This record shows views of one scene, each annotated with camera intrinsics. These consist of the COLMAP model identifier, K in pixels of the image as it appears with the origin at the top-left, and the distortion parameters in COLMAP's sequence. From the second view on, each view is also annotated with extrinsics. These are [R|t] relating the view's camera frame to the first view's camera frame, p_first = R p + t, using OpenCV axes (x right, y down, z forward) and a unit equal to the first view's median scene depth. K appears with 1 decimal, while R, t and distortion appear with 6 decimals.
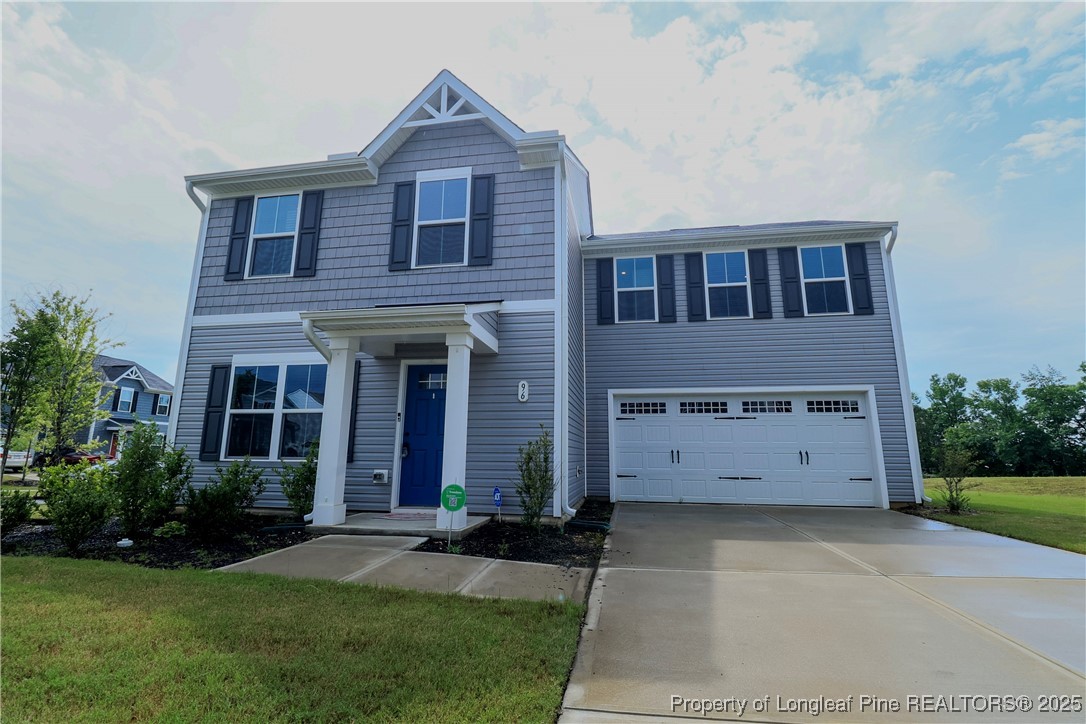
lens RADIAL K [[500.7, 0, 541.4], [0, 500.7, 348.3], [0, 0, 1]] dist [0.001118, -0.014935]
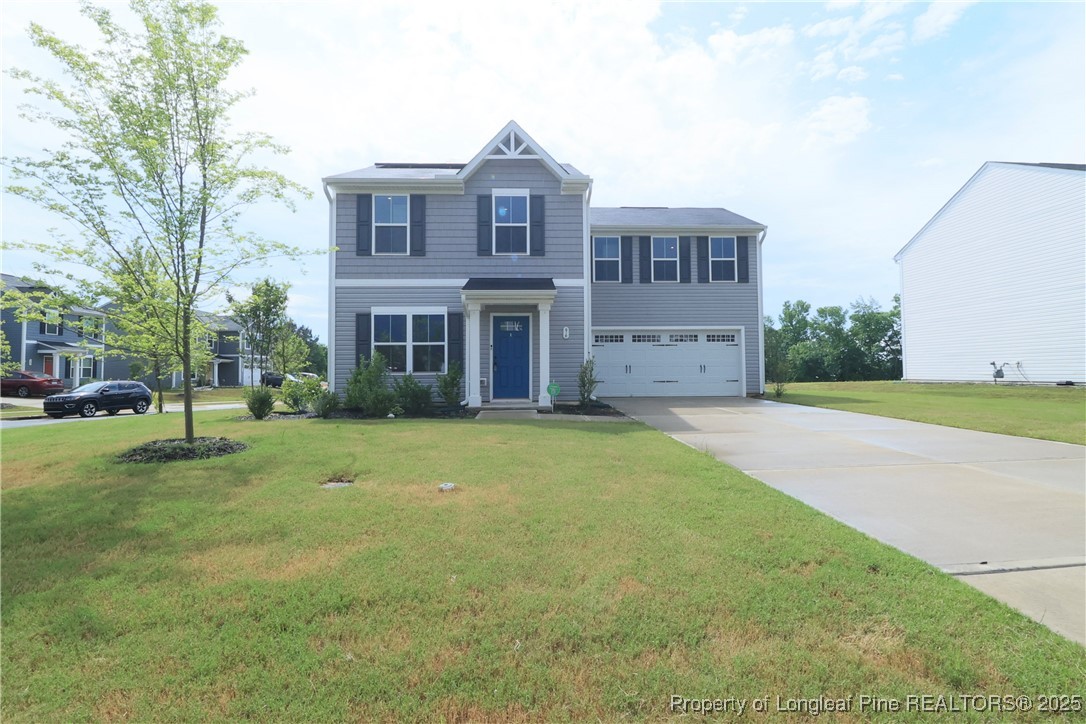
lens RADIAL K [[500.7, 0, 541.4], [0, 500.7, 348.3], [0, 0, 1]] dist [0.001118, -0.014935]
pose [[0.977629, -0.004198, 0.210296, -0.349693], [-0.029979, 0.986812, 0.159069, -0.097360], [-0.208190, -0.161815, 0.964610, -0.484307]]
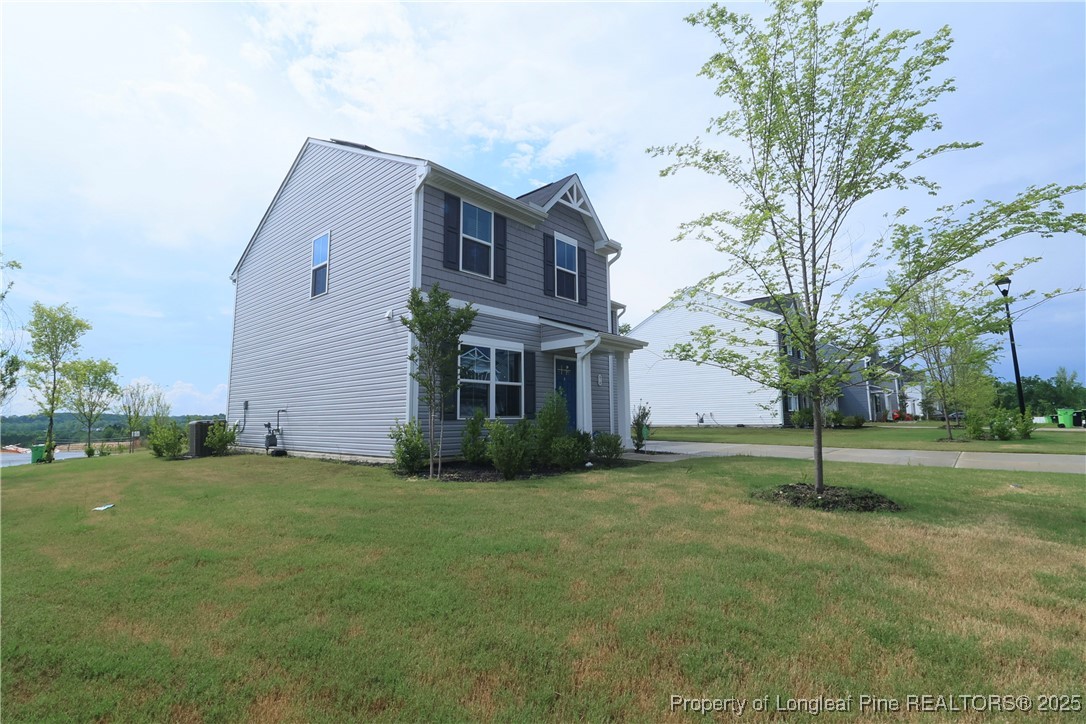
lens RADIAL K [[500.7, 0, 541.4], [0, 500.7, 348.3], [0, 0, 1]] dist [0.001118, -0.014935]
pose [[0.527540, 0.108417, 0.842584, -1.244169], [-0.171348, 0.985018, -0.019463, 0.029858], [-0.832071, -0.134107, 0.538214, 0.135626]]
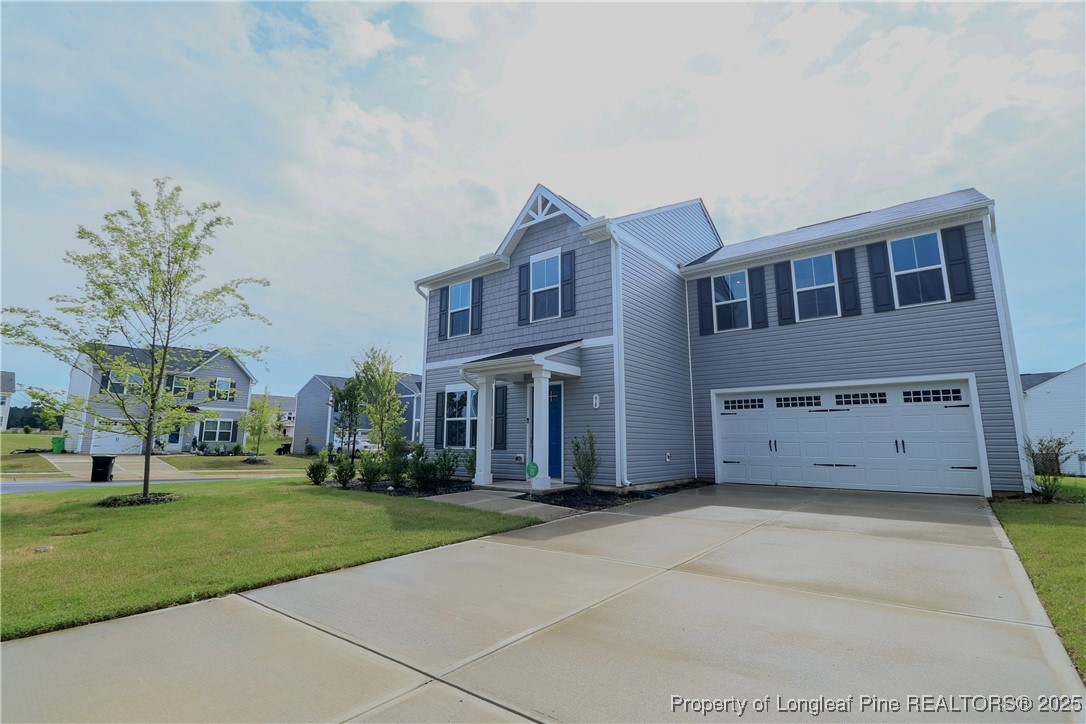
lens RADIAL K [[500.7, 0, 541.4], [0, 500.7, 348.3], [0, 0, 1]] dist [0.001118, -0.014935]
pose [[0.874624, -0.093100, -0.475779, 0.383331], [0.103064, 0.994661, -0.005172, -0.055757], [0.473720, -0.044512, 0.879550, -0.256464]]
